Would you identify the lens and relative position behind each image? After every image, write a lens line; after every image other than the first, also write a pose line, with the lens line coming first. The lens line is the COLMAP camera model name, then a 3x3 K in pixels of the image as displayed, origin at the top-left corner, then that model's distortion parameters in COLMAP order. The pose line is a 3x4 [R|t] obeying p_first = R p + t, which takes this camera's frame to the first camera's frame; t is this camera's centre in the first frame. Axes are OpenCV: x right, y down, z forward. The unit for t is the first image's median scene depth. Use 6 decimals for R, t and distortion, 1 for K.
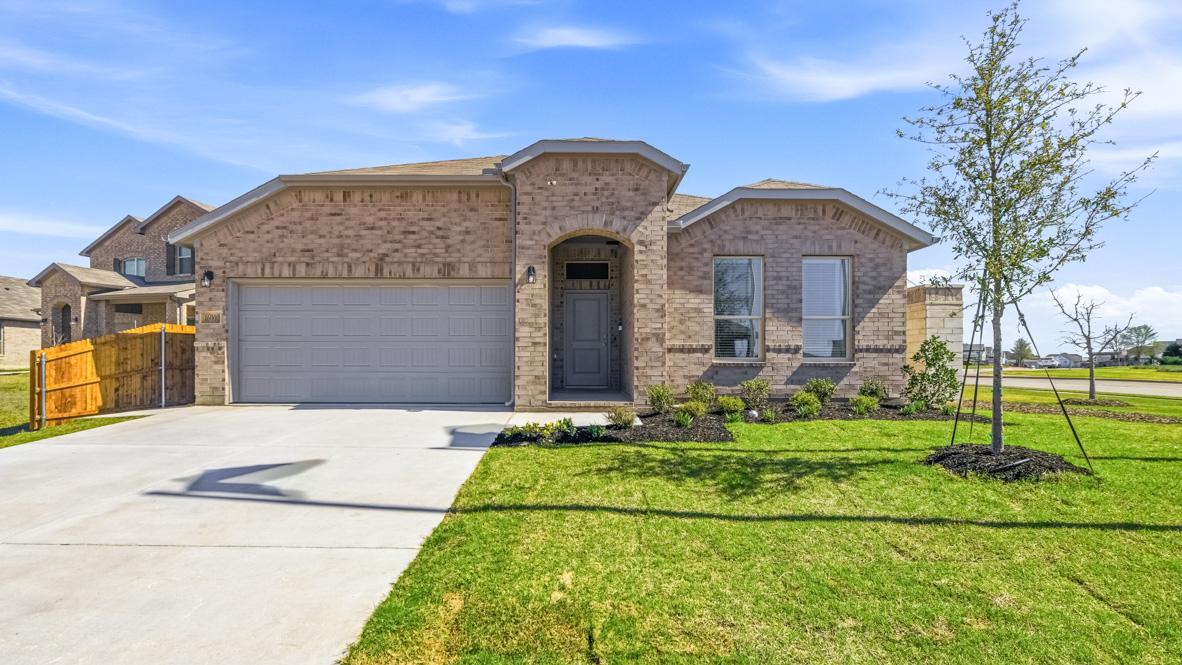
lens RADIAL K [[490.7, 0, 588.8], [0, 490.7, 354.0], [0, 0, 1]] dist [-0.001679, -0.000091]
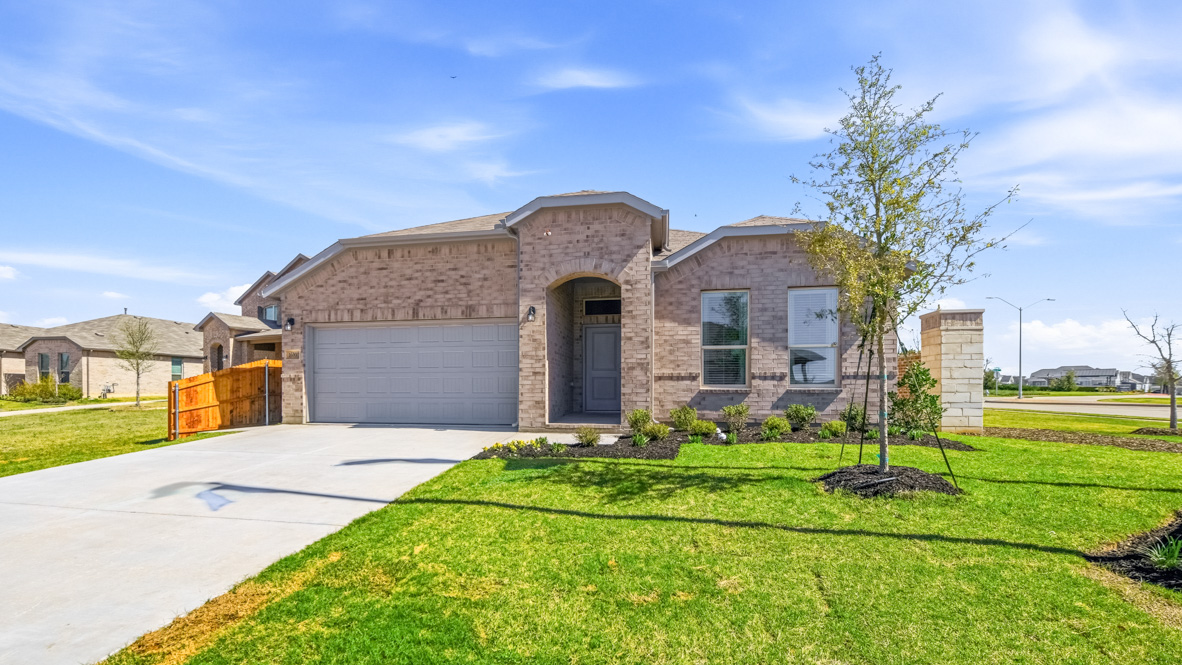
lens RADIAL K [[458.5, 0, 577.2], [0, 458.5, 382.5], [0, 0, 1]] dist [-0.001020, -0.000296]
pose [[0.985836, -0.004965, -0.167640, 0.153823], [0.005148, 0.999987, 0.000658, 0.000139], [0.167634, -0.001512, 0.985848, -0.044849]]
